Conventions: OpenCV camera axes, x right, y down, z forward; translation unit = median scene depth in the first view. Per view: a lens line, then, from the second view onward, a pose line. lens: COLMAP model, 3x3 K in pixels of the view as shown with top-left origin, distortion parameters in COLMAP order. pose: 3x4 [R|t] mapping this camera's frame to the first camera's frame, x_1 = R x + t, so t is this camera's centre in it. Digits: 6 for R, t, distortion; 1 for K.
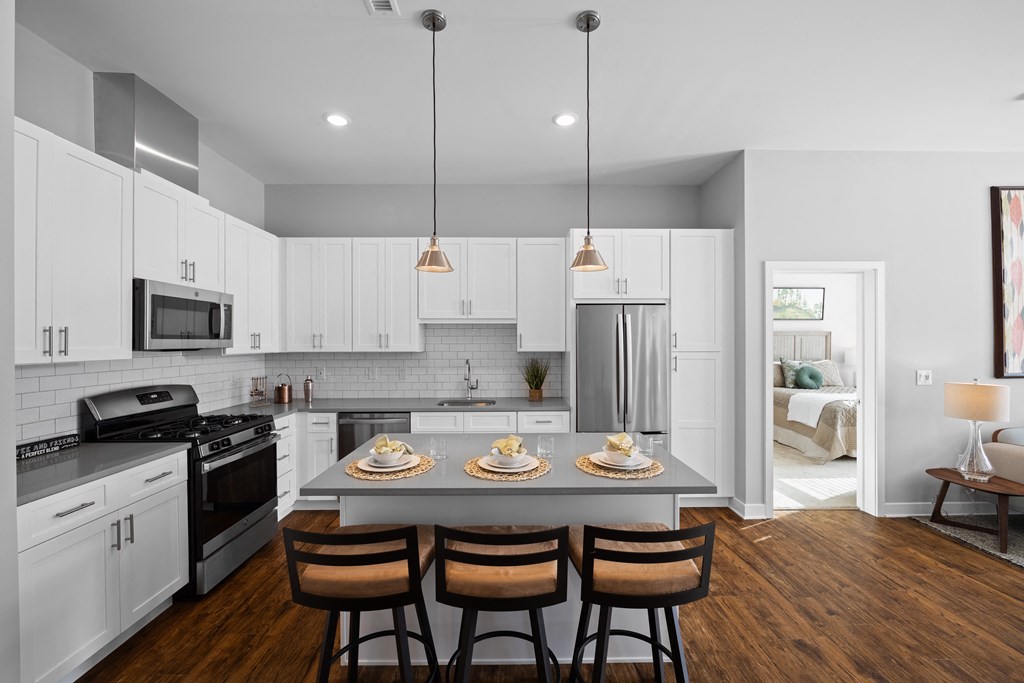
lens RADIAL K [[419.1, 0, 512.0], [0, 419.1, 341.5], [0, 0, 1]] dist [-0.005216, 0.000326]
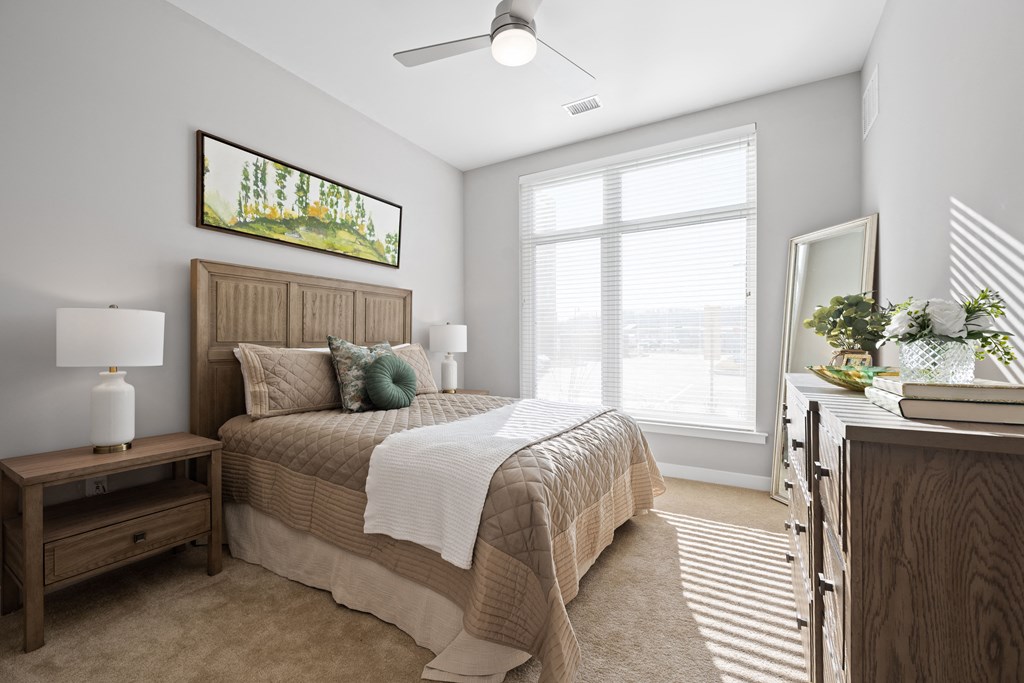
lens RADIAL K [[419.1, 0, 512.0], [0, 419.1, 341.5], [0, 0, 1]] dist [-0.005216, 0.000326]
pose [[0.518344, -0.001377, 0.855171, 0.388321], [0.002831, 0.999996, -0.000106, 0.044025], [-0.855168, 0.002476, 0.518346, 0.639736]]
